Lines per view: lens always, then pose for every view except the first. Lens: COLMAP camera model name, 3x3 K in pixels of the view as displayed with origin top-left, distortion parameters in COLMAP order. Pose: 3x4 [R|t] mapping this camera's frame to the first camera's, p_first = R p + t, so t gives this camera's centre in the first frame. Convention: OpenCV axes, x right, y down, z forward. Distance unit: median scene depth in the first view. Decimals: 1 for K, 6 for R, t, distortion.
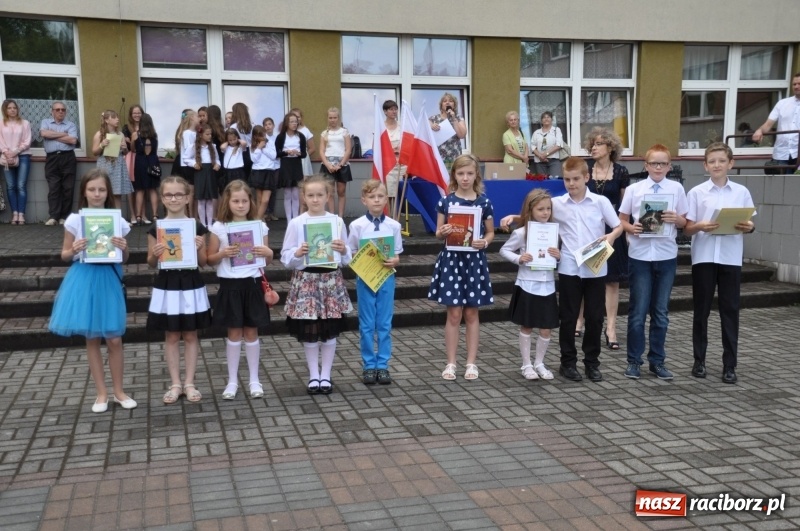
lens RADIAL K [[871.2, 0, 399.5], [0, 871.2, 273.1], [0, 0, 1]] dist [0.087466, 0.032689]
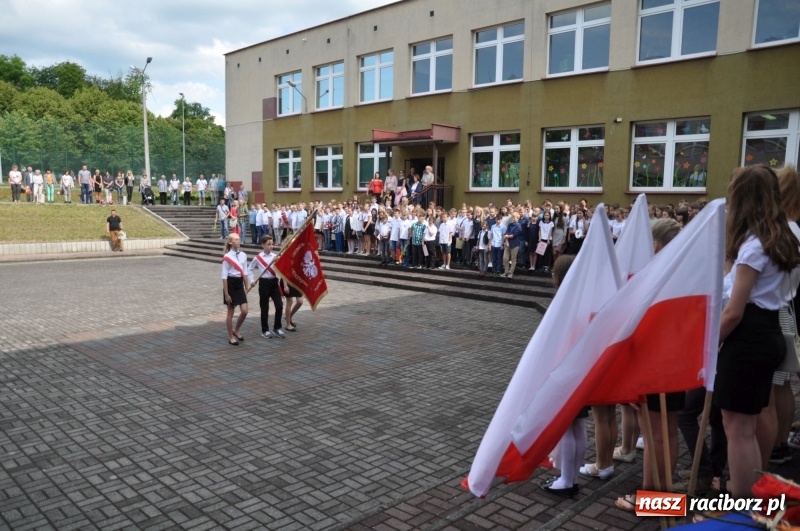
lens RADIAL K [[629.0, 0, 388.9], [0, 629.0, 275.9], [0, 0, 1]] dist [-0.086991, 0.121805]
pose [[-0.880874, 0.046414, -0.471070, 0.365386], [-0.068772, 0.972073, 0.224377, -0.358718], [0.468329, 0.230044, -0.853081, 1.918728]]
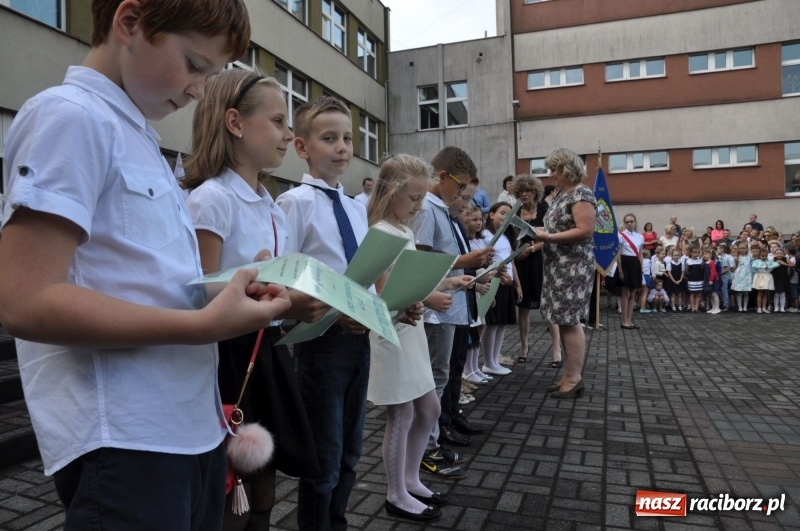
lens RADIAL K [[560.1, 0, 398.7], [0, 560.1, 278.3], [0, 0, 1]] dist [-0.123888, 0.069749]
pose [[0.593256, -0.022015, 0.804713, -0.544797], [0.109989, 0.992468, -0.053935, 0.008900], [-0.797465, 0.120507, 0.591209, 0.731852]]
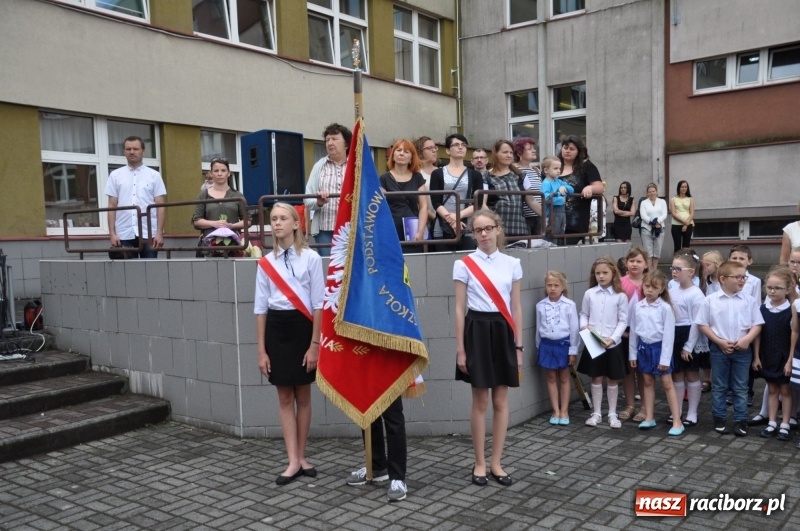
lens RADIAL K [[788.8, 0, 398.1], [0, 788.8, 284.0], [0, 0, 1]] dist [-0.002504, 0.200792]
pose [[0.798004, -0.054494, 0.600184, 0.333563], [0.096067, 0.994671, -0.037419, -0.064150], [-0.594946, 0.087518, 0.798986, 0.474273]]
